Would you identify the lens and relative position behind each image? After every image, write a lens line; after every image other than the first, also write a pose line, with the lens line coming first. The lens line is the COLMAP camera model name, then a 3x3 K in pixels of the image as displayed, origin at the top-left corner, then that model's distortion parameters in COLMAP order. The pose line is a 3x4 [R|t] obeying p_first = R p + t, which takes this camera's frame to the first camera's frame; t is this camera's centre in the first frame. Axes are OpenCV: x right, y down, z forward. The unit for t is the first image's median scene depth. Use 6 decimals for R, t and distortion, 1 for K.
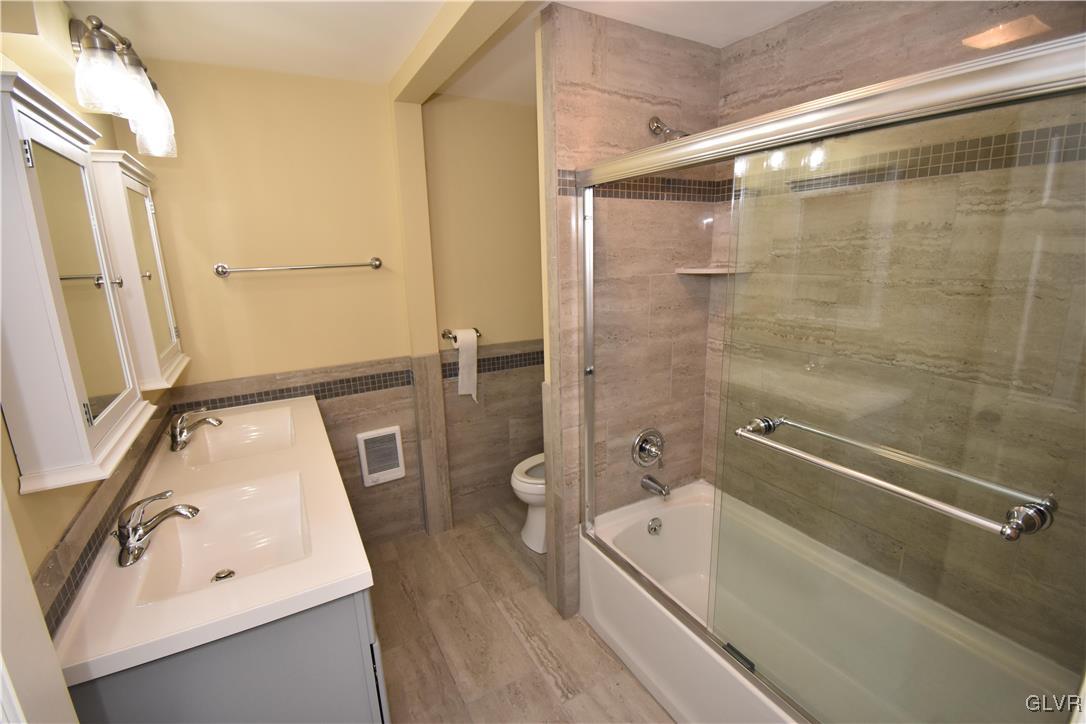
lens RADIAL K [[476.4, 0, 545.1], [0, 476.4, 357.6], [0, 0, 1]] dist [0.020270, -0.027713]
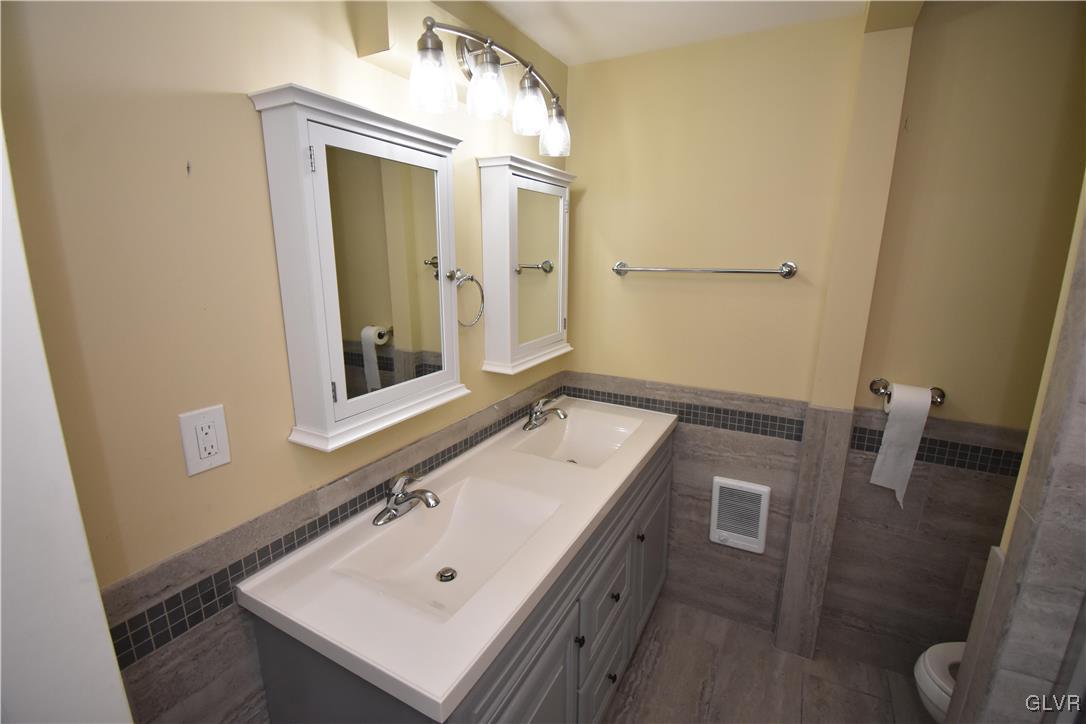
lens RADIAL K [[476.4, 0, 545.1], [0, 476.4, 357.6], [0, 0, 1]] dist [0.020270, -0.027713]
pose [[0.536218, 0.214485, -0.816374, 0.075630], [-0.210098, 0.970652, 0.117020, -0.071133], [0.817514, 0.108770, 0.565544, 0.273340]]
